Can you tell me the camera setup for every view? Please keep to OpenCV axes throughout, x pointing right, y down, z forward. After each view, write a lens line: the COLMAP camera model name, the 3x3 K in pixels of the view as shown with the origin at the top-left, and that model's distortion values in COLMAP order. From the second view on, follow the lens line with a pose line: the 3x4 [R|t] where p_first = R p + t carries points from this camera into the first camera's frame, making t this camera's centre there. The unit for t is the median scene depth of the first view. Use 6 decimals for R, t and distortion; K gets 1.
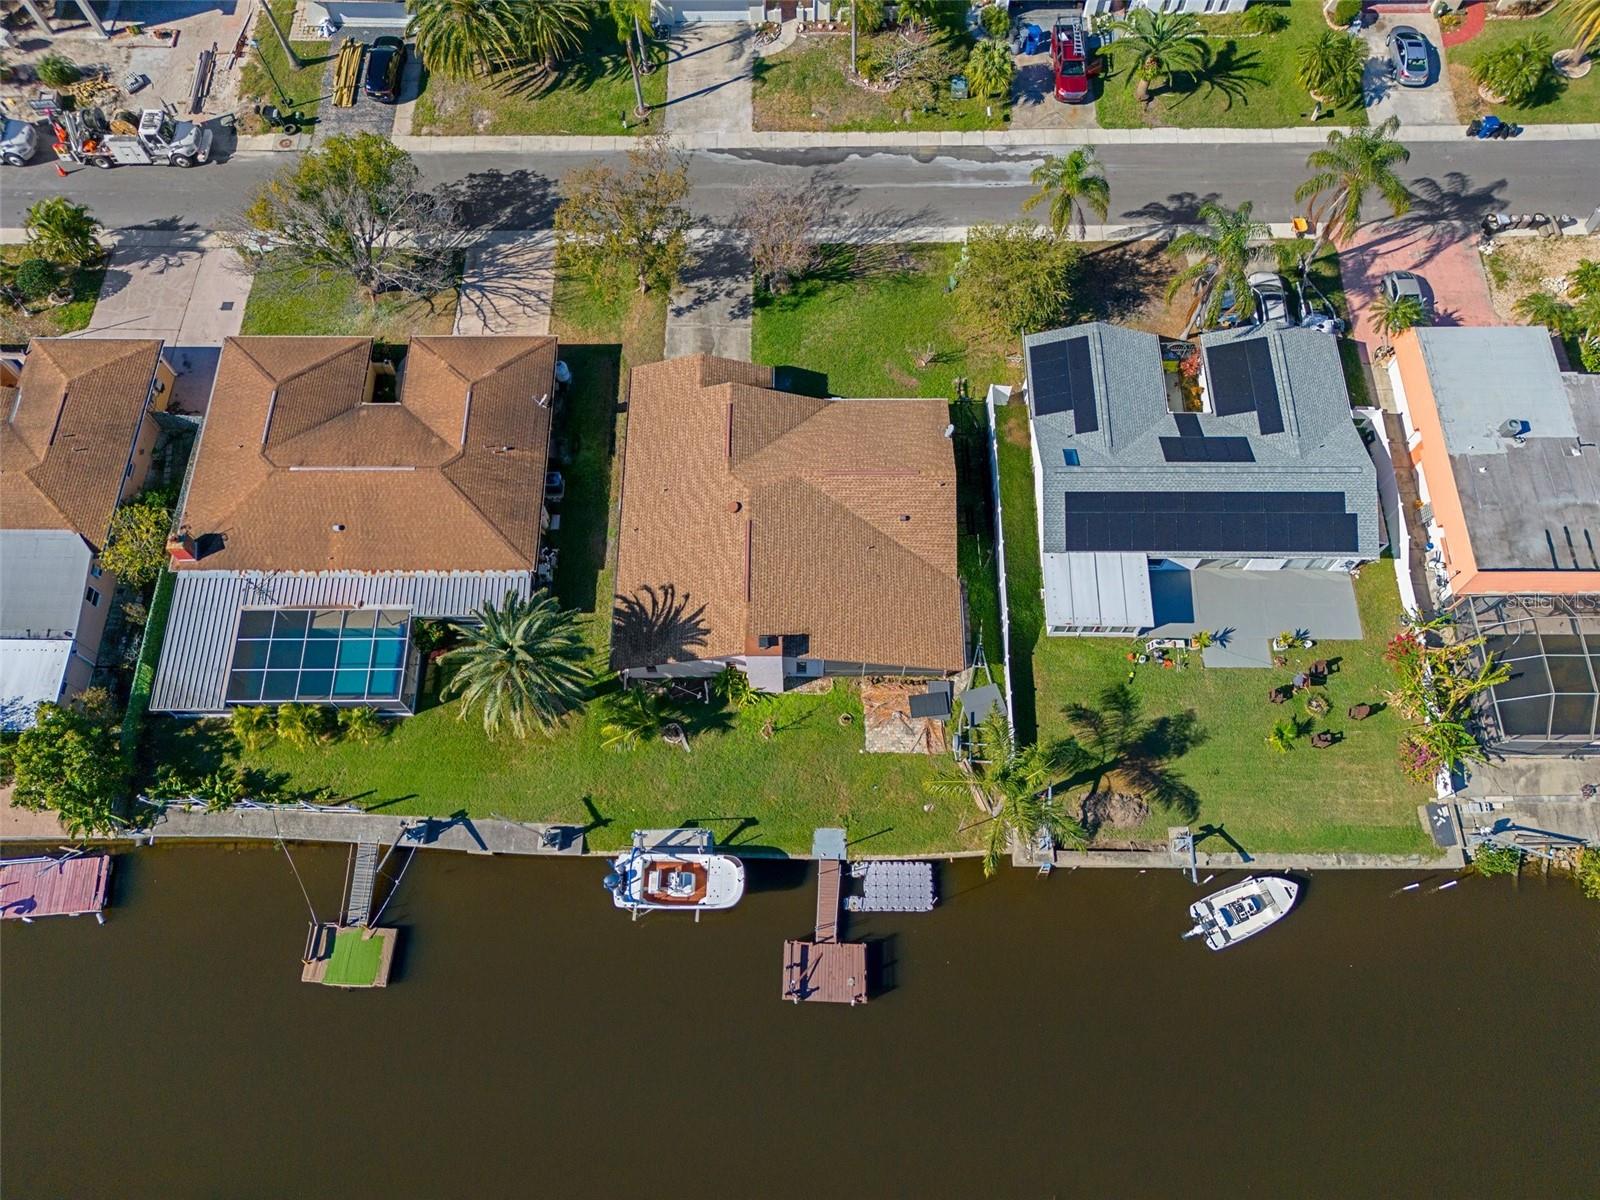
lens RADIAL K [[1438.9, 0, 788.2], [0, 1438.9, 532.9], [0, 0, 1]] dist [0.003411, -0.024836]
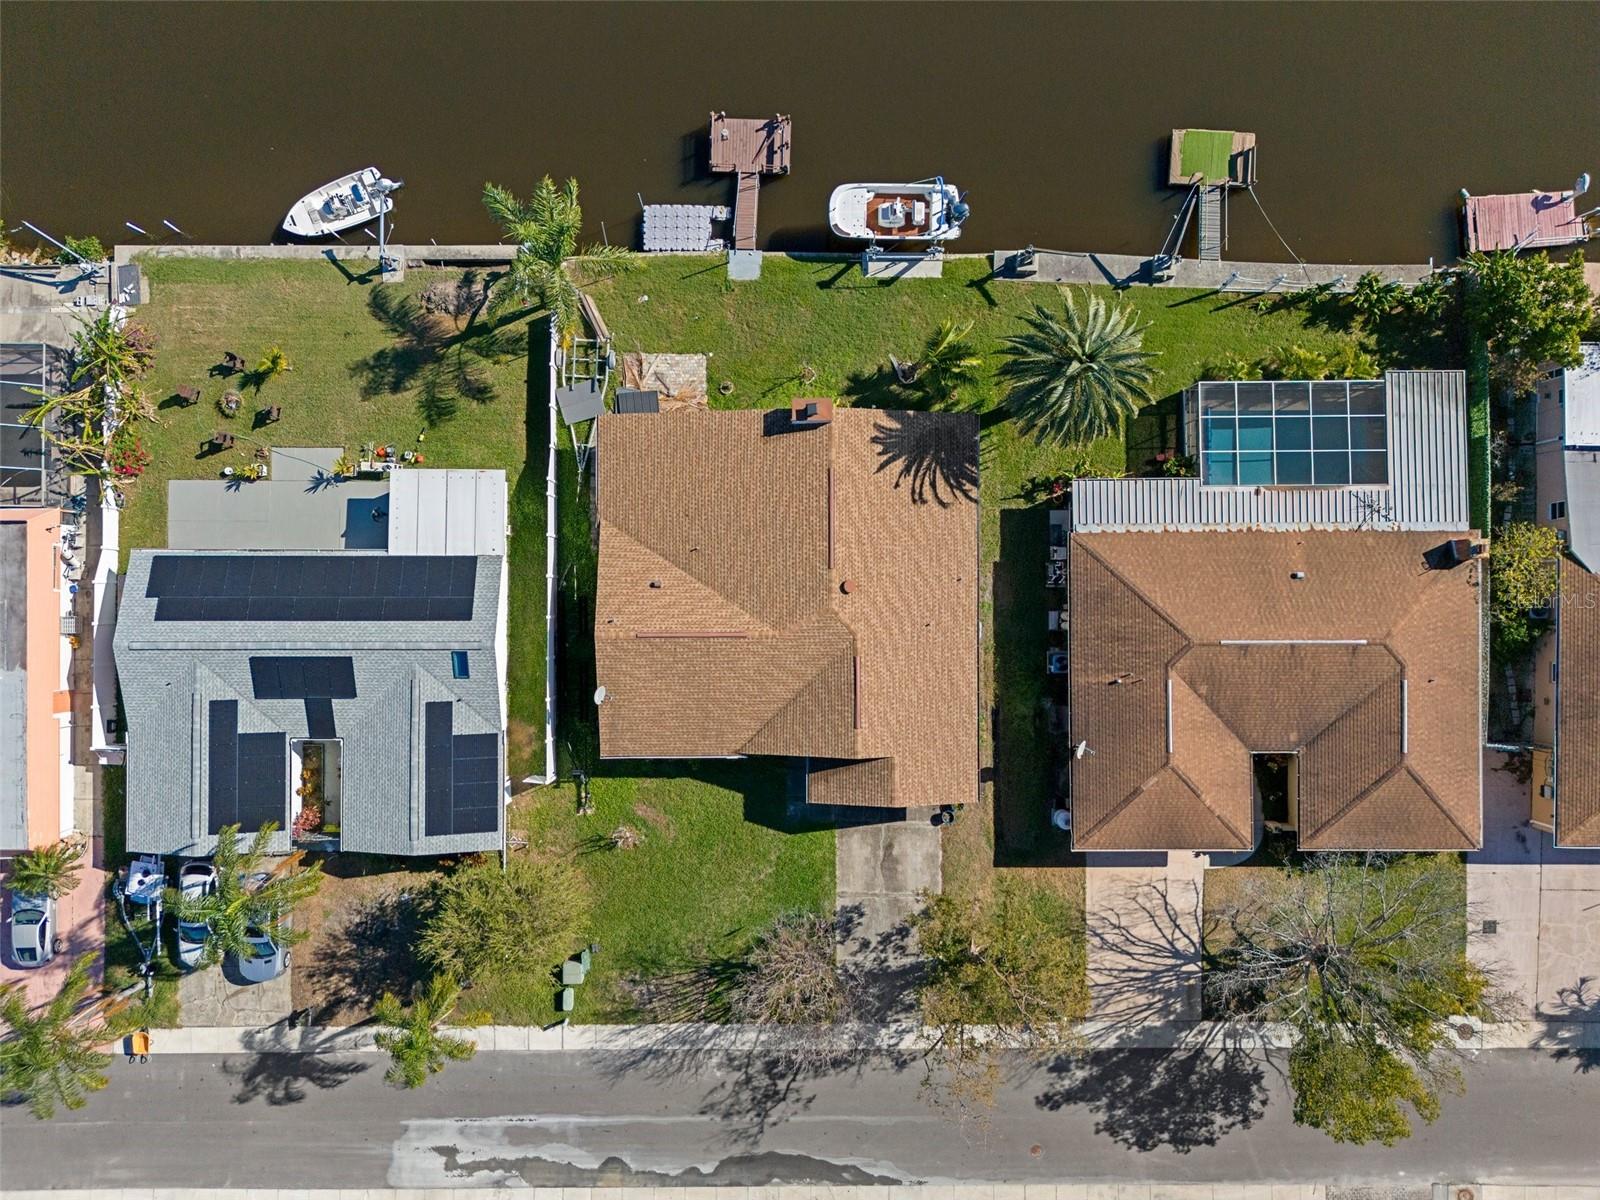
lens RADIAL K [[1438.9, 0, 788.2], [0, 1438.9, 532.9], [0, 0, 1]] dist [0.003411, -0.024836]
pose [[-0.999877, 0.008841, 0.012937, -0.012081], [-0.001372, -0.871841, 0.489788, -0.417421], [0.015609, 0.489710, 0.871746, 0.216438]]
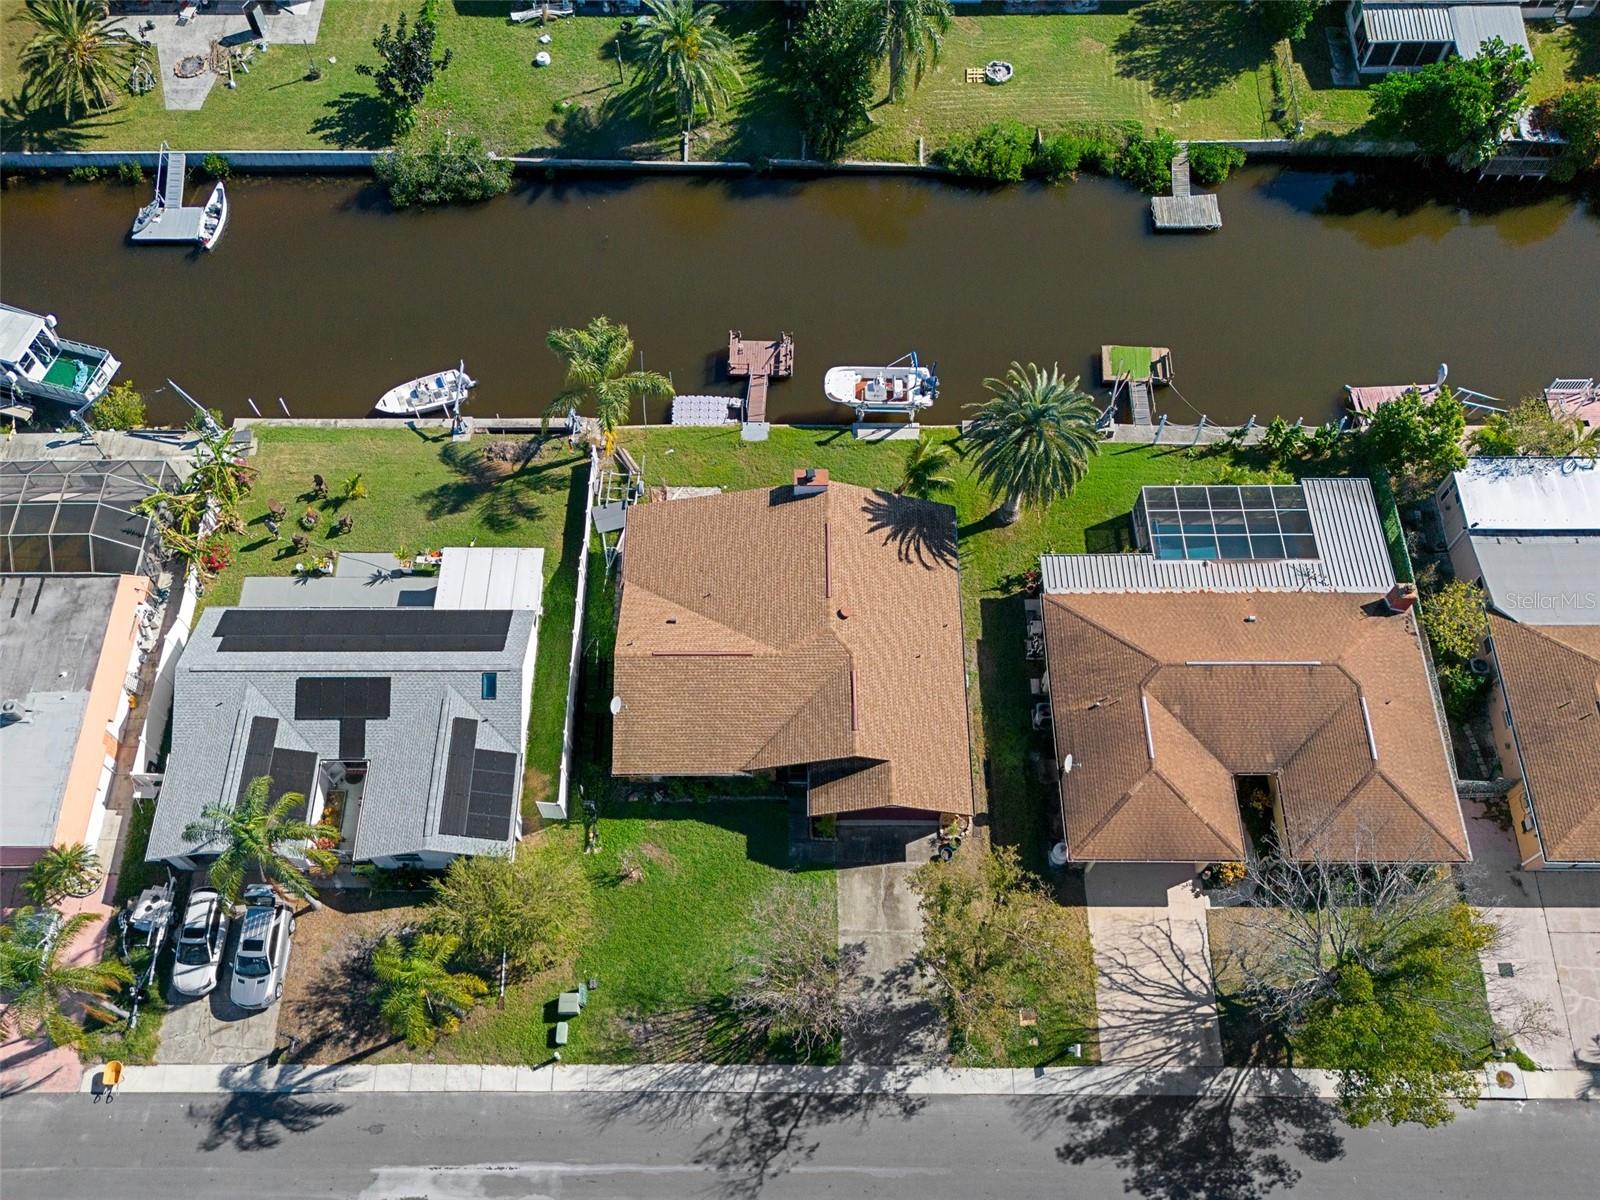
lens RADIAL K [[1443.7, 0, 777.2], [0, 1443.7, 599.4], [0, 0, 1]] dist [0.005151, -0.033929]
pose [[-0.999746, 0.012858, 0.018493, -0.009692], [0.008875, -0.529759, 0.848102, -0.842395], [0.020702, 0.848051, 0.529511, 0.468052]]
